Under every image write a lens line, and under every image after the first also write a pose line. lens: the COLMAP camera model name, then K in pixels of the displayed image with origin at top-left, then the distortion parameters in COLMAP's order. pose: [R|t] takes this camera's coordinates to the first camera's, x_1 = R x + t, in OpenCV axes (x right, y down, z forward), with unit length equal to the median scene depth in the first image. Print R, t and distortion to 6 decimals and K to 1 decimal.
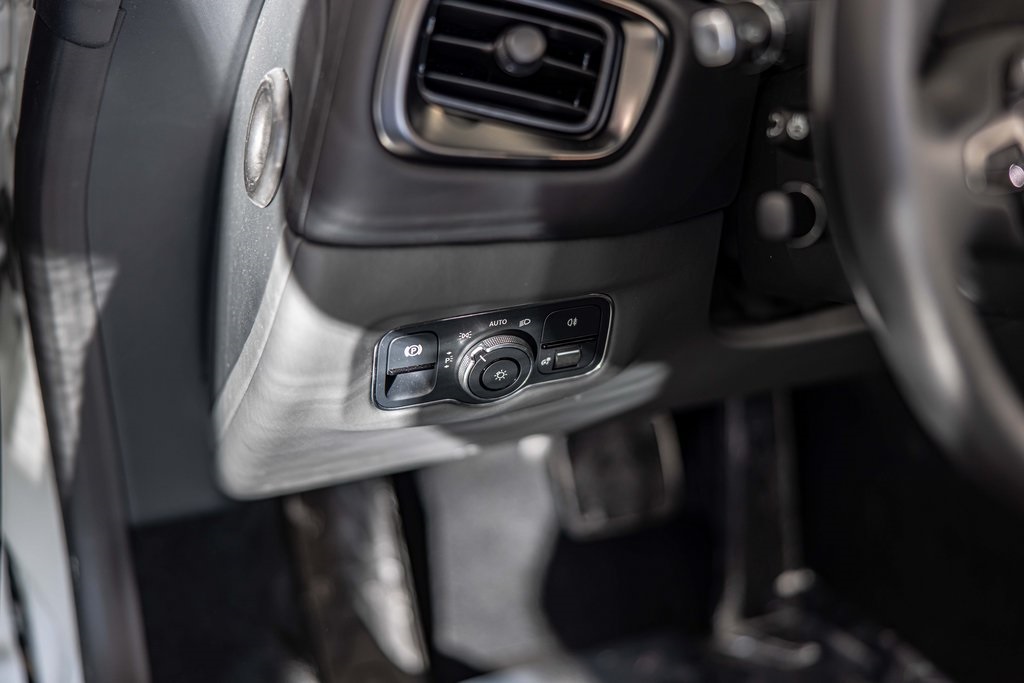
lens RADIAL K [[2059.1, 0, 512.0], [0, 2059.1, 341.5], [0, 0, 1]] dist [-0.045566, -0.201742]
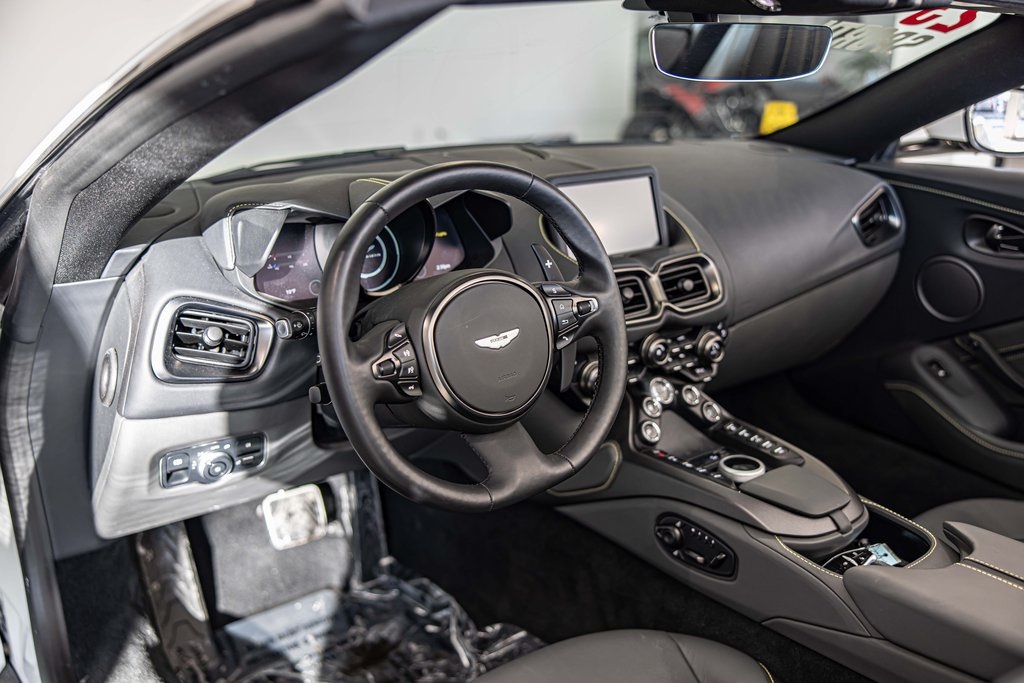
lens RADIAL K [[1017.4, 0, 512.6], [0, 1017.4, 320.4], [0, 0, 1]] dist [0.007362, 0.005559]
pose [[0.970230, -0.054420, 0.235990, 0.048351], [0.085913, 0.988394, -0.125288, 0.019243], [-0.226433, 0.141833, 0.963645, -0.206500]]
